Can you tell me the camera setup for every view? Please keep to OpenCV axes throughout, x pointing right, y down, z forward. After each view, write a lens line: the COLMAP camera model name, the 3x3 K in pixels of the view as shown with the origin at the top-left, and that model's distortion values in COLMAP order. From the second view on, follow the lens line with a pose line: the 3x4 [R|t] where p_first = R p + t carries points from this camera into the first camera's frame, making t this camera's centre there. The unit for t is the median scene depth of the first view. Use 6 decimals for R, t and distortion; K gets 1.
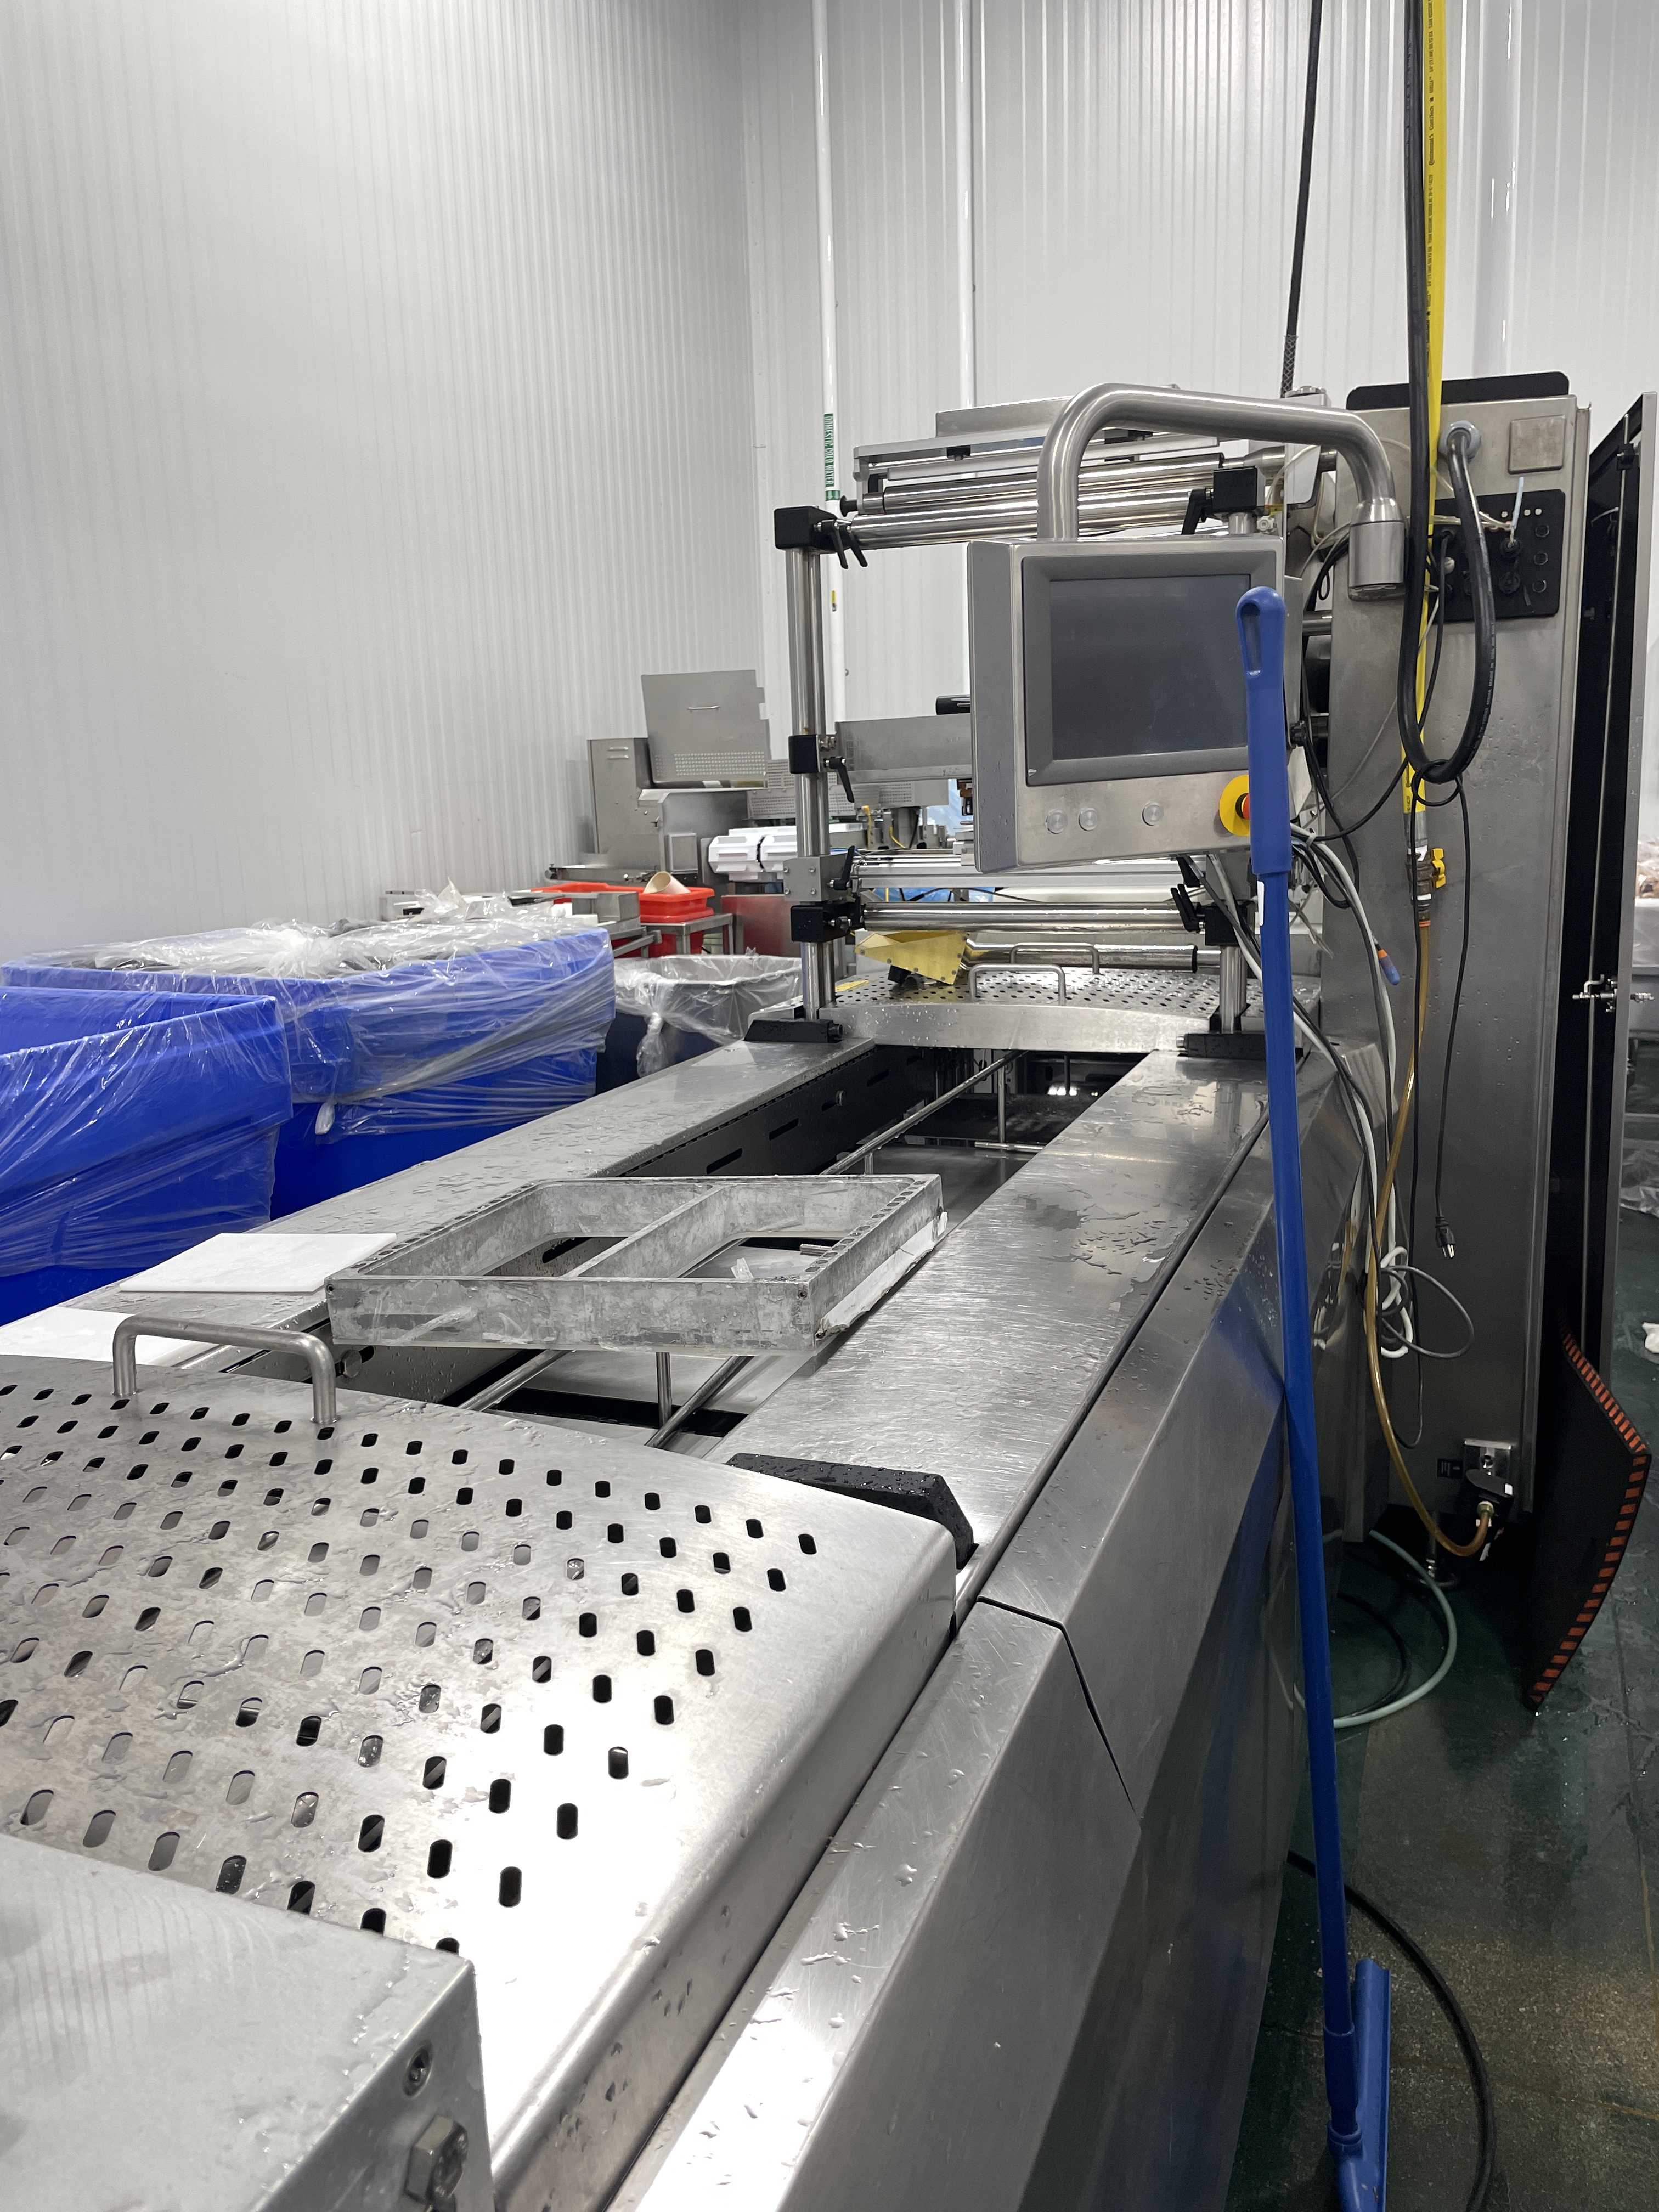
lens RADIAL K [[1725.1, 0, 829.5], [0, 1725.1, 1106.0], [0, 0, 1]] dist [0.087436, -0.119944]
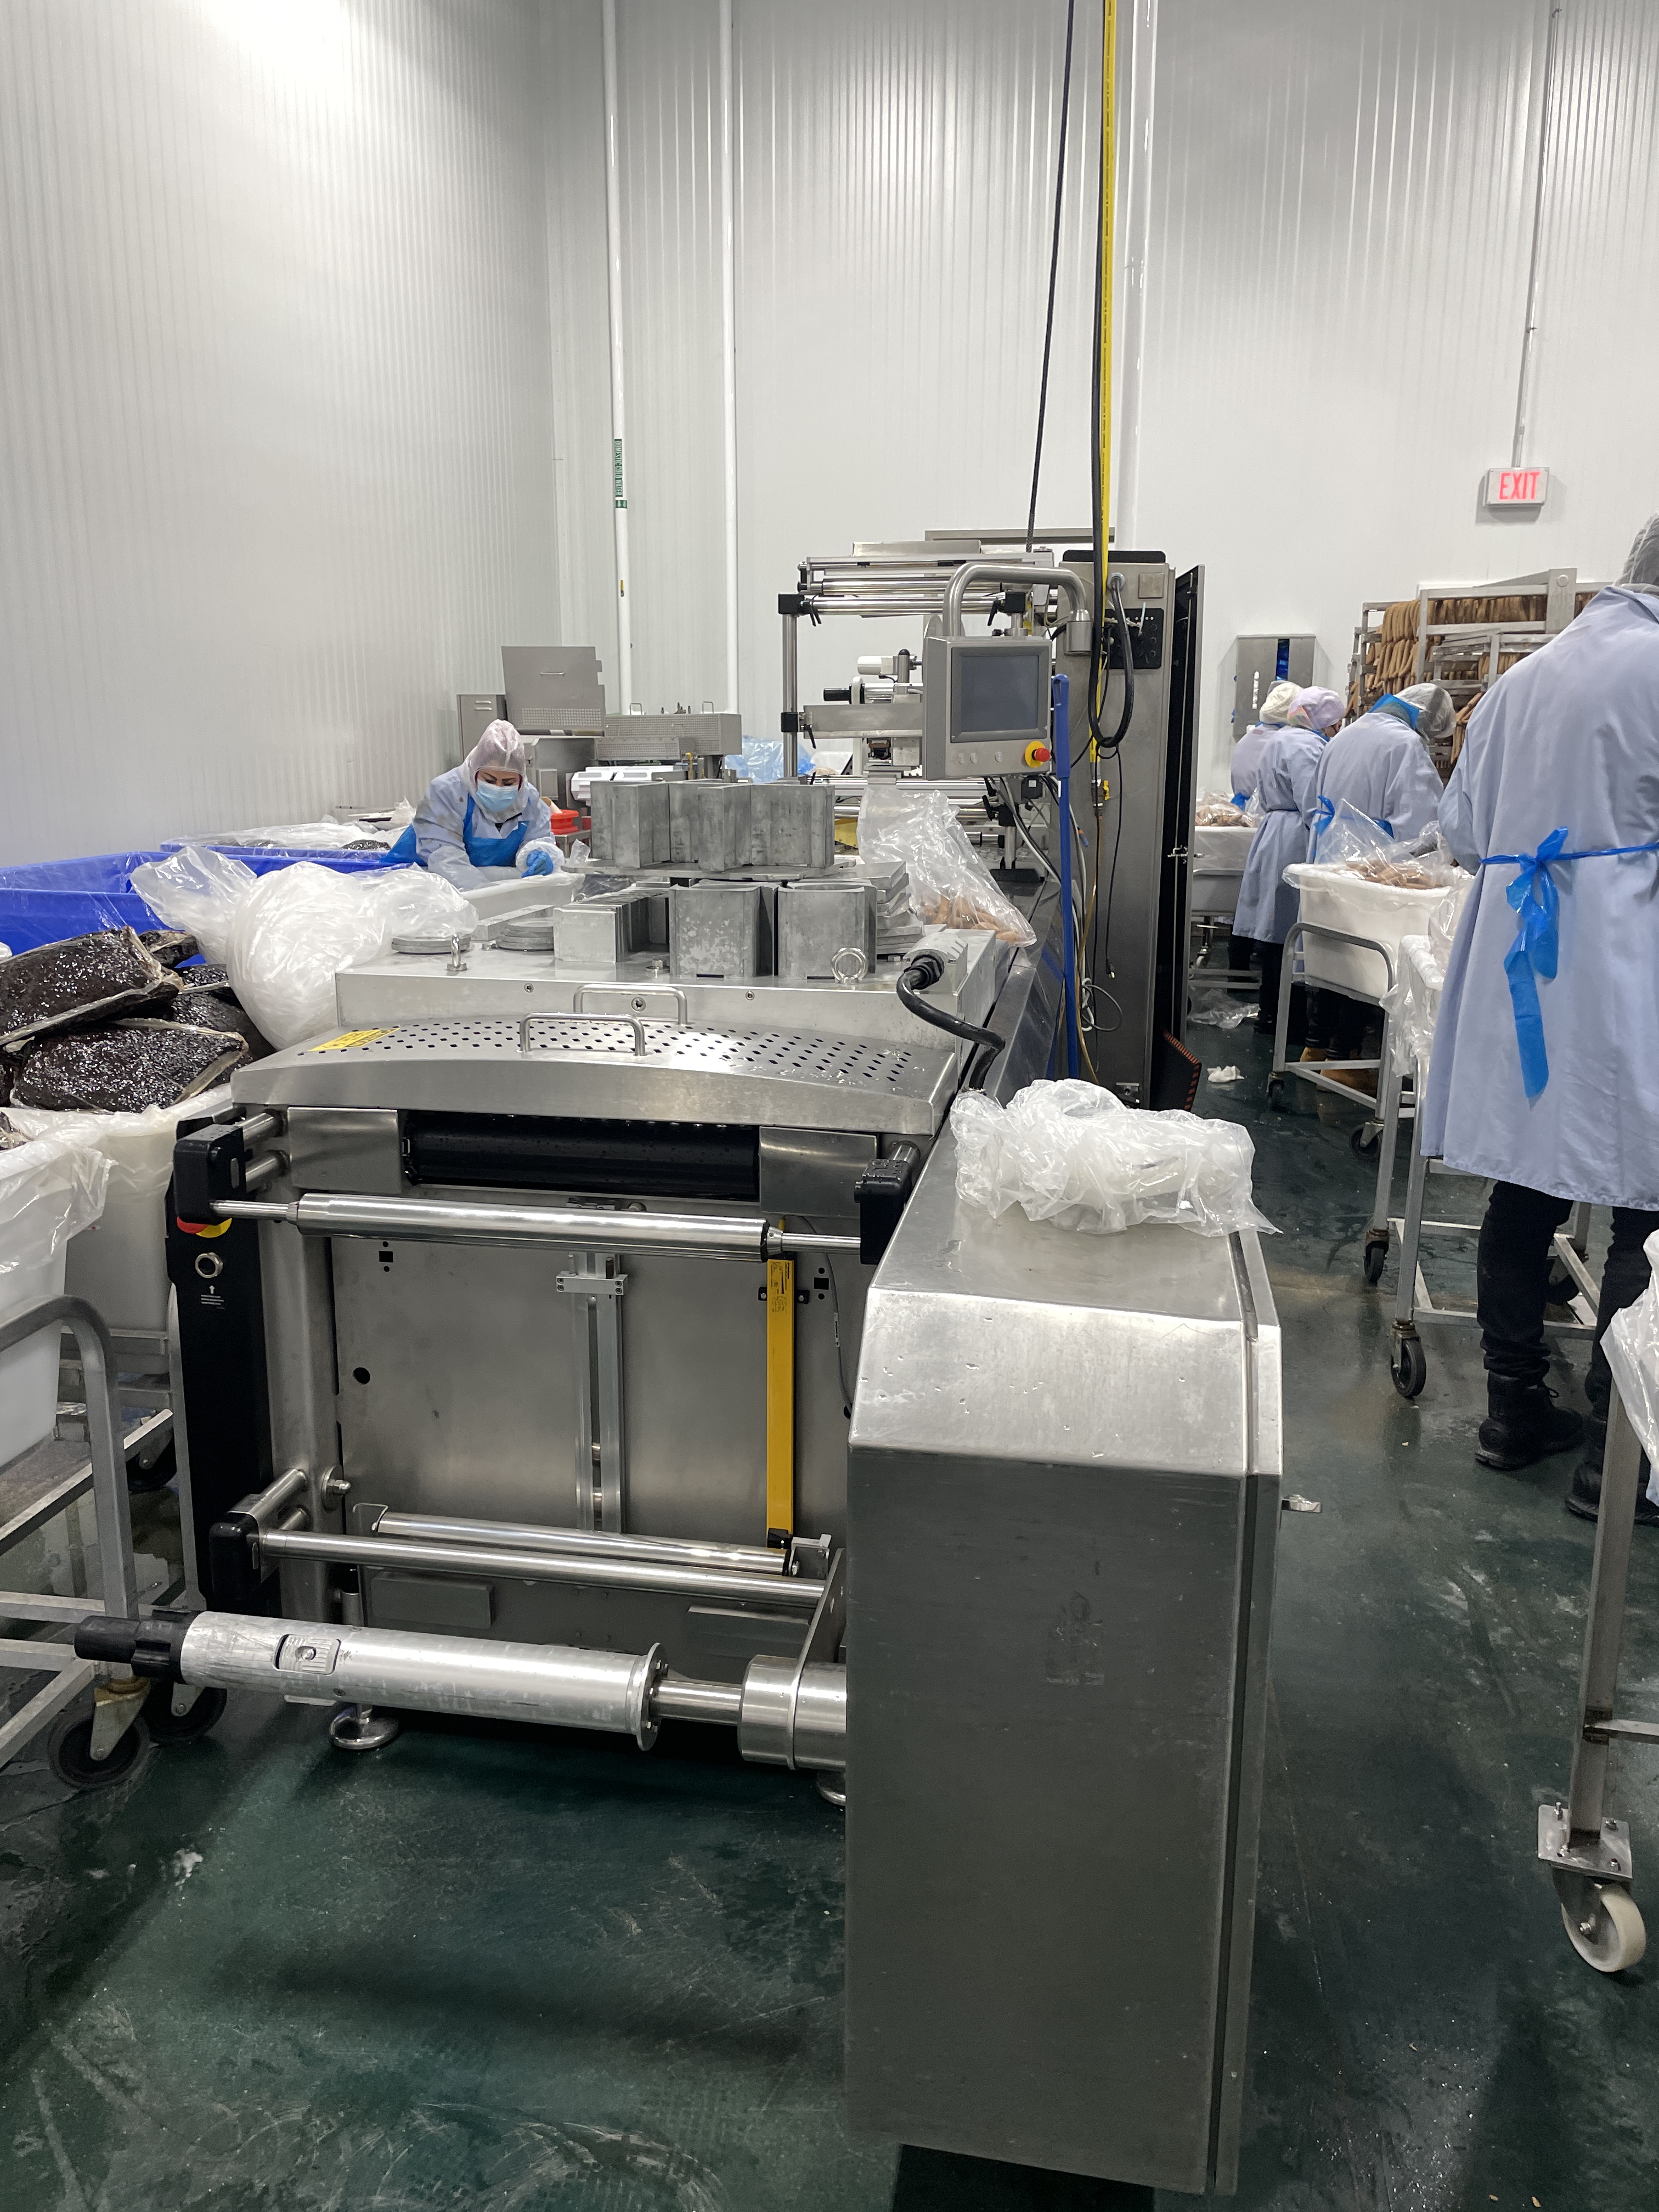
lens RADIAL K [[1725.1, 0, 829.5], [0, 1725.1, 1106.0], [0, 0, 1]] dist [0.087436, -0.119944]
pose [[0.978964, -0.012158, 0.203669, -0.351765], [0.006998, 0.999637, 0.026035, 0.161835], [-0.203912, -0.024062, 0.978694, -0.846487]]
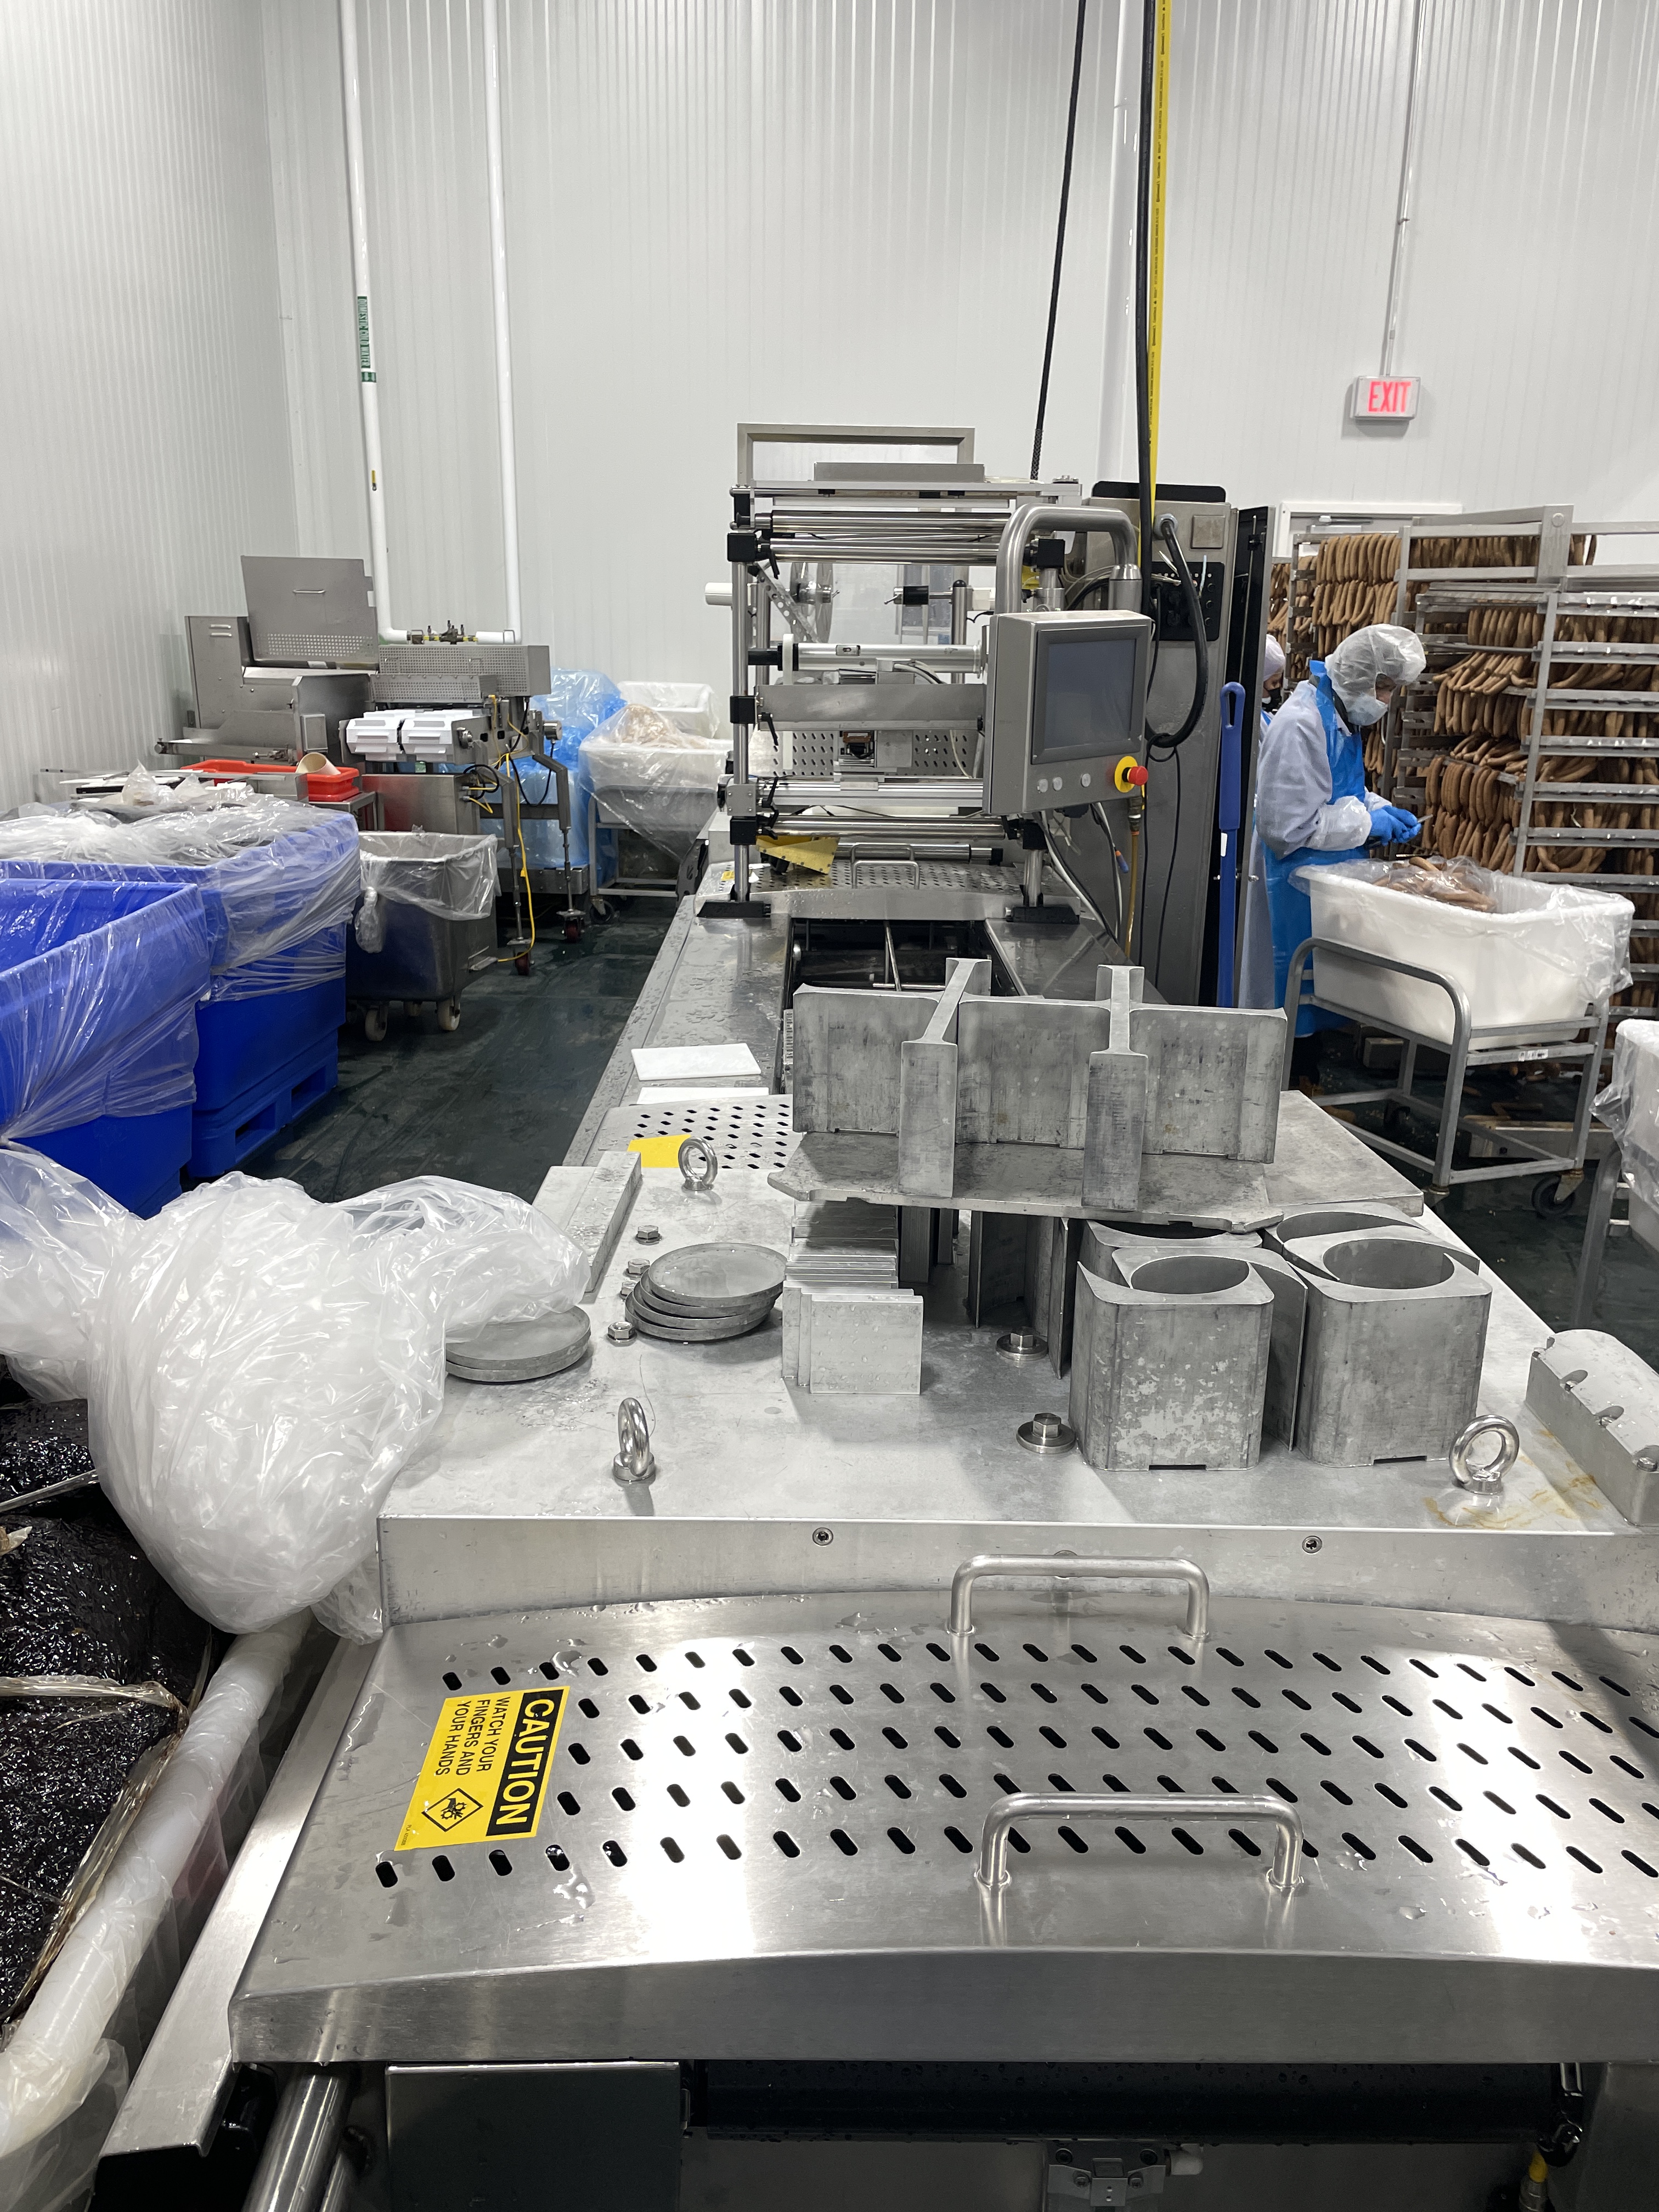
lens RADIAL K [[1727.0, 0, 861.3], [0, 1727.0, 1115.5], [0, 0, 1]] dist [0.074752, -0.099407]
pose [[0.925033, -0.063485, 0.374543, -0.456040], [0.029752, 0.995016, 0.095176, -0.007559], [-0.378719, -0.076897, 0.922312, -0.341355]]
